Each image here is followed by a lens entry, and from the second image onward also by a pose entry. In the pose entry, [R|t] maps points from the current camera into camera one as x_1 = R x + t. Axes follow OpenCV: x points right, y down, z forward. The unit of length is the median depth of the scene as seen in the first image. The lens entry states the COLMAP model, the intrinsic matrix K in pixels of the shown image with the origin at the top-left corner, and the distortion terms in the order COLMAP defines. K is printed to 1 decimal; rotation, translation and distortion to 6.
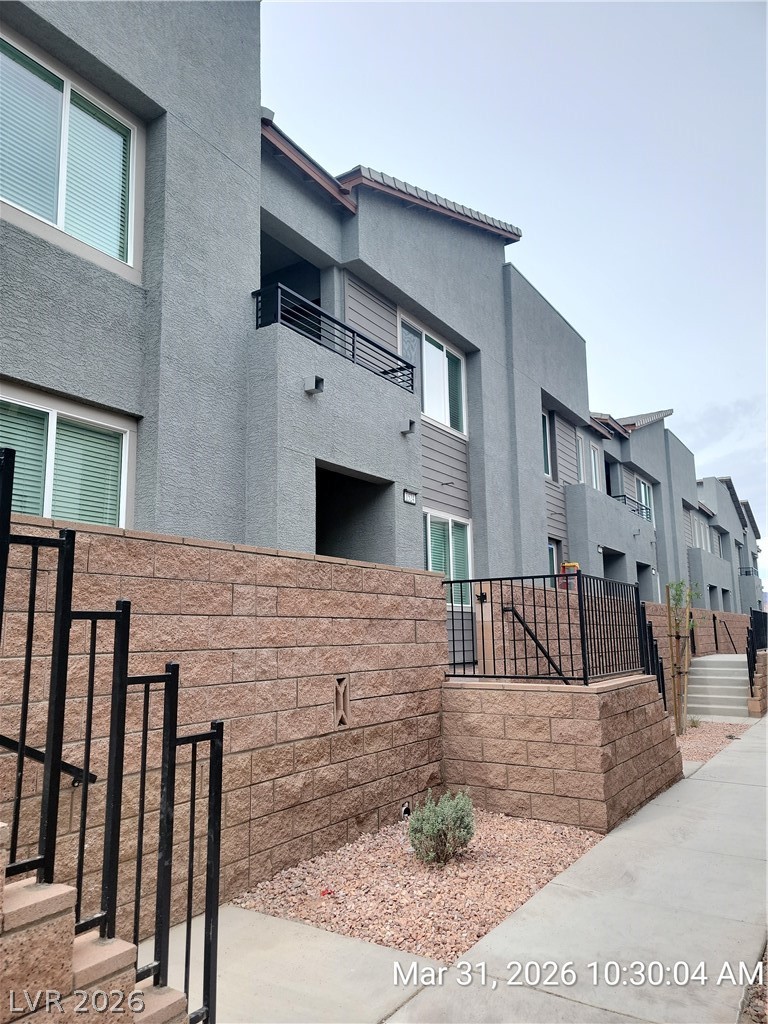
lens RADIAL K [[728.8, 0, 384.0], [0, 728.8, 512.0], [0, 0, 1]] dist [0.039020, -0.000514]
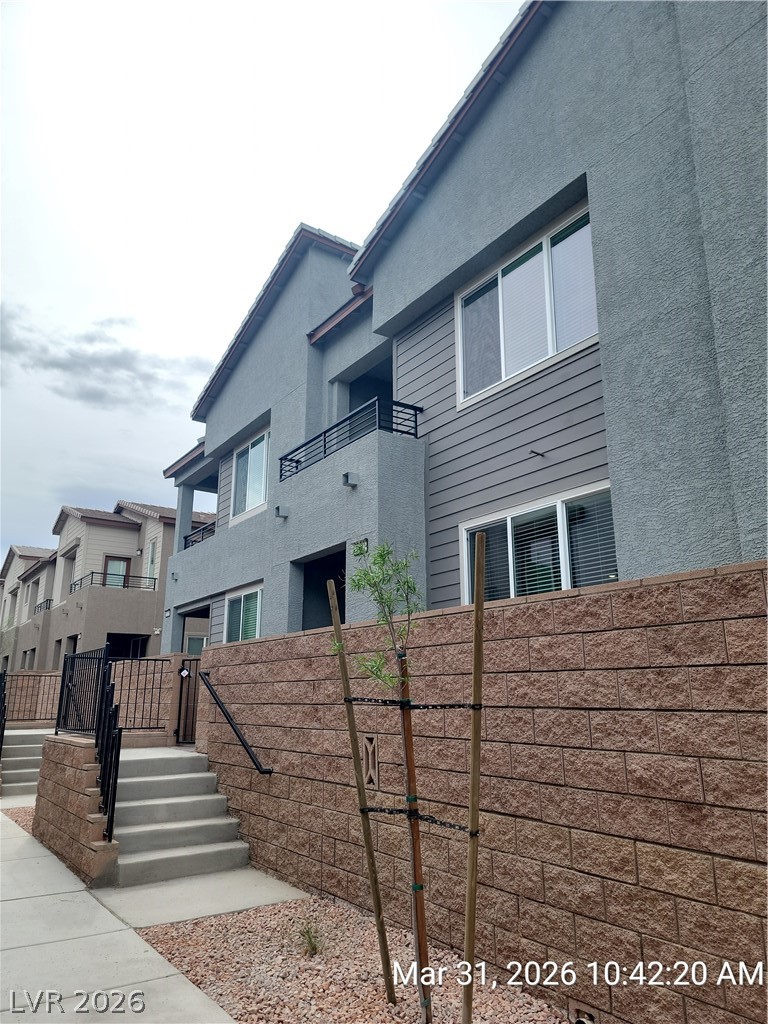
lens RADIAL K [[728.8, 0, 384.0], [0, 728.8, 512.0], [0, 0, 1]] dist [0.039020, -0.000514]
pose [[-0.389091, -0.210614, -0.896800, 0.779776], [0.167763, 0.941033, -0.293789, 0.192470], [0.905795, -0.264760, -0.330814, 1.193509]]
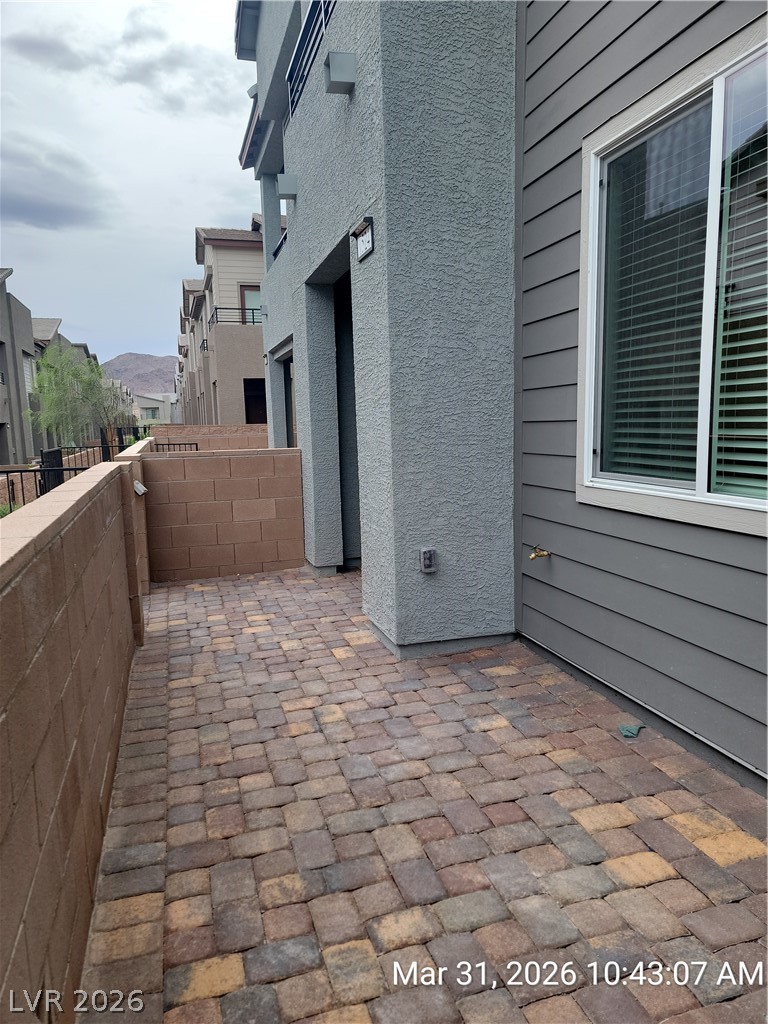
lens RADIAL K [[728.8, 0, 384.0], [0, 728.8, 512.0], [0, 0, 1]] dist [0.039020, -0.000514]
pose [[-0.652707, 0.138032, -0.744930, 0.389691], [0.176340, 0.983936, 0.027809, 0.120818], [0.736802, -0.113210, -0.666563, 1.133320]]
